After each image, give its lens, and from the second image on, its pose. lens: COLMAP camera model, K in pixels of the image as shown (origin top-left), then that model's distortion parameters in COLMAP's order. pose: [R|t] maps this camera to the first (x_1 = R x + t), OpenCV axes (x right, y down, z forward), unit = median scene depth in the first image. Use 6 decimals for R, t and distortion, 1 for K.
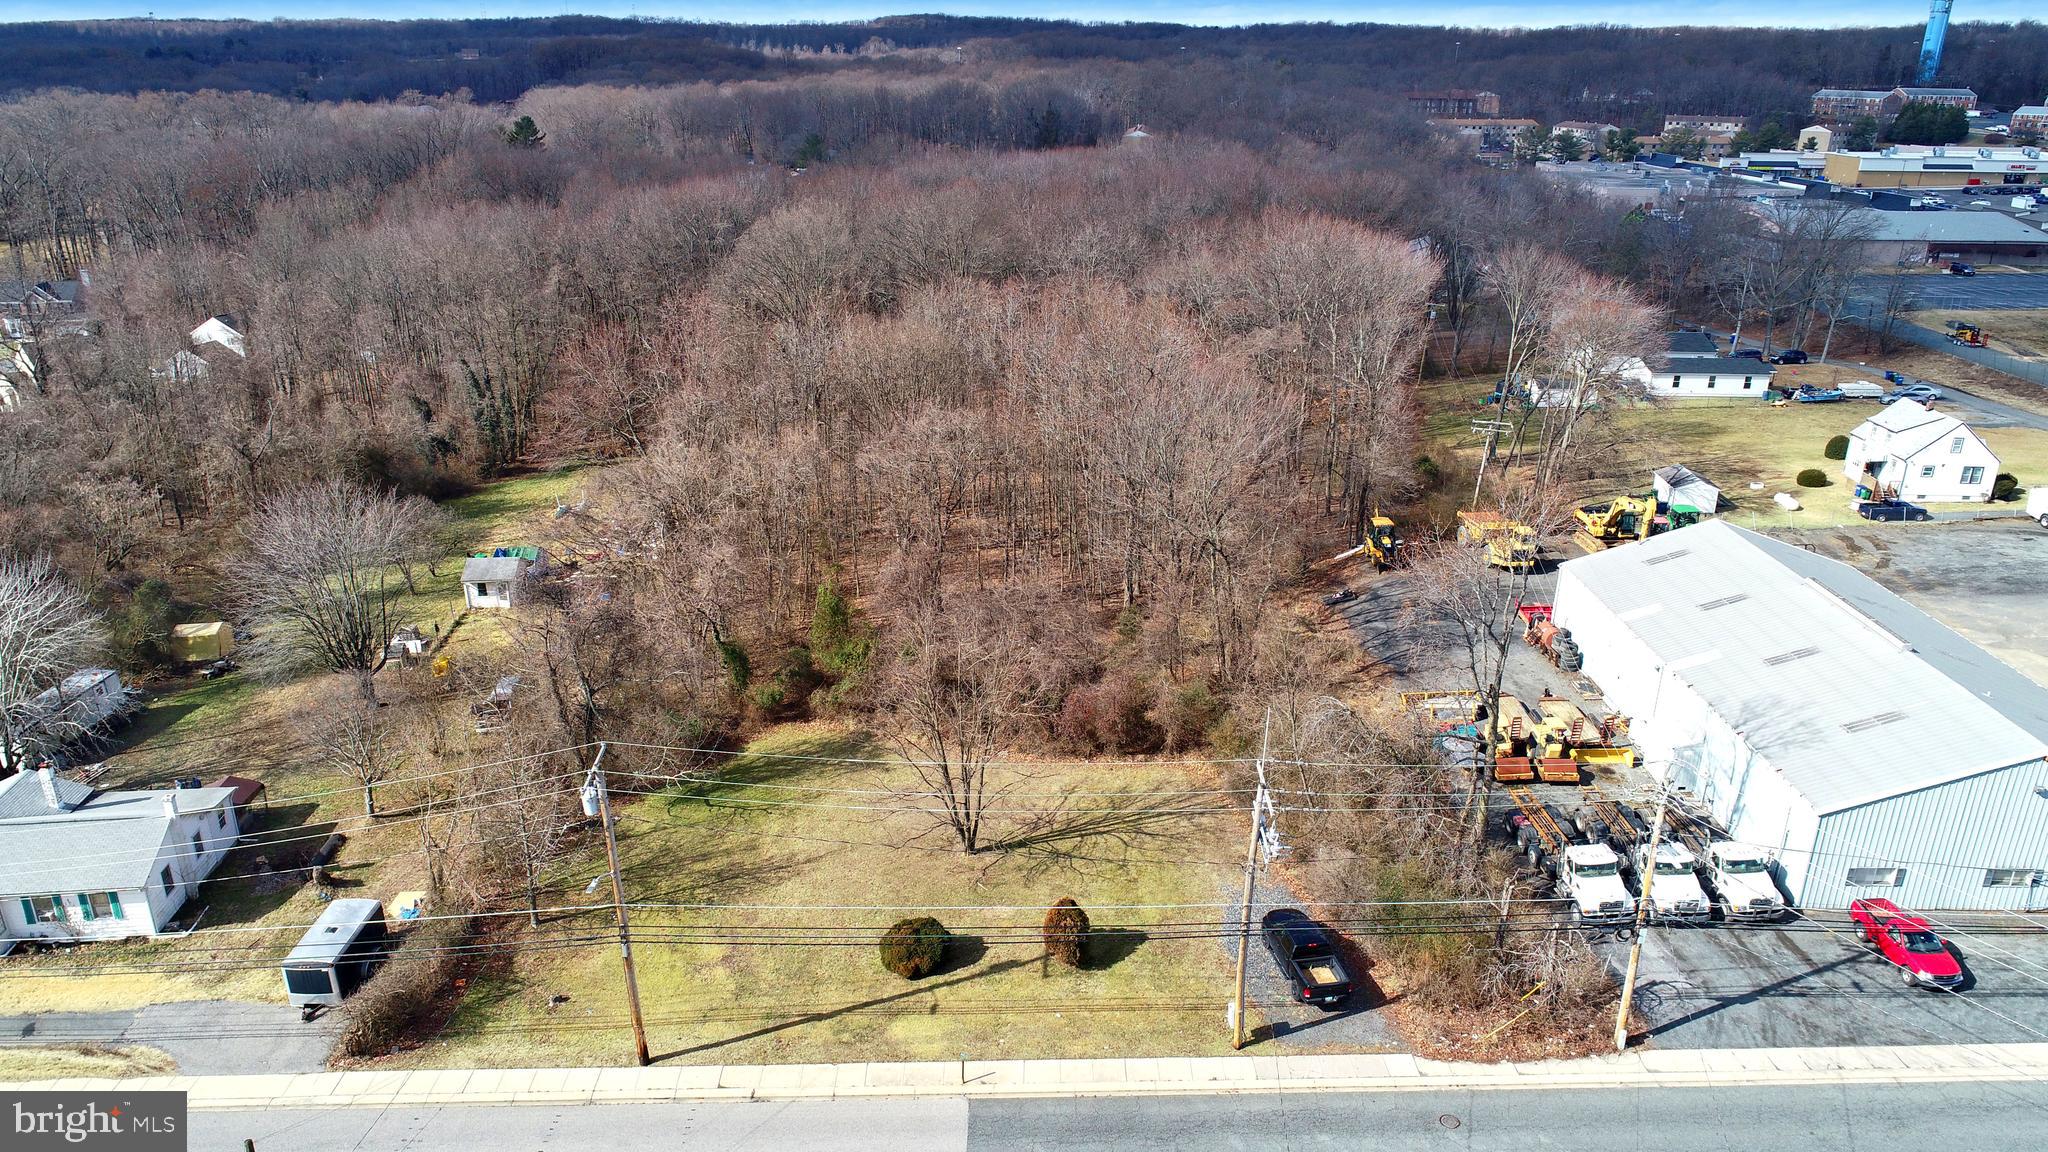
lens RADIAL K [[1369.8, 0, 1024.0], [0, 1369.8, 576.0], [0, 0, 1]] dist [-0.001039, 0.000354]
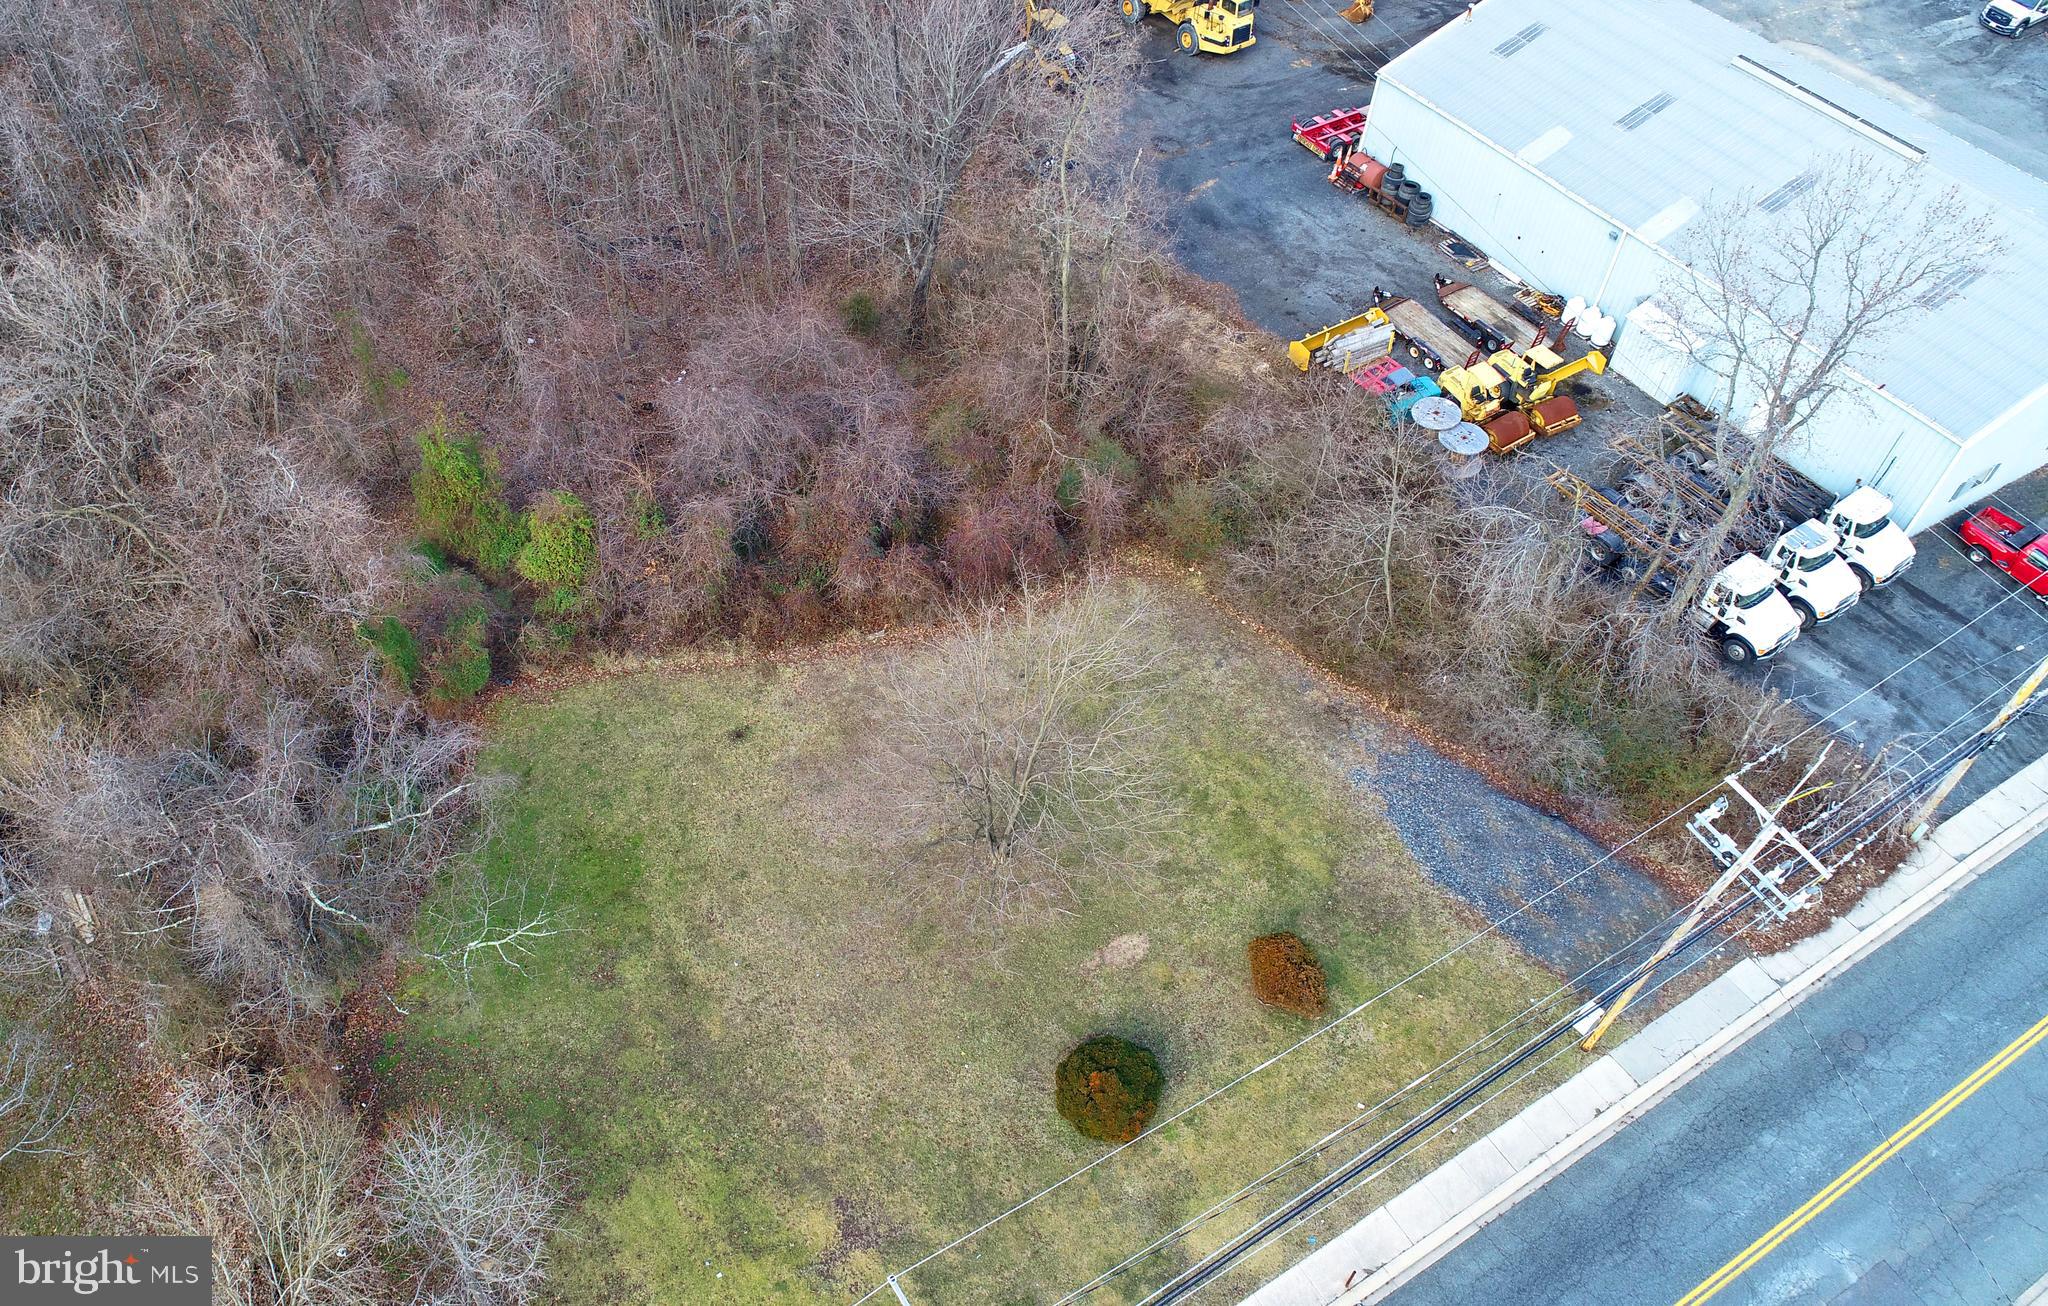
lens RADIAL K [[1554.0, 0, 889.2], [0, 1554.0, 655.6], [0, 0, 1]] dist [0.001638, -0.004372]
pose [[0.862811, -0.378068, 0.335591, -0.294391], [0.179907, 0.850023, 0.495069, -0.257710], [-0.472431, -0.366776, 0.801427, 0.440811]]
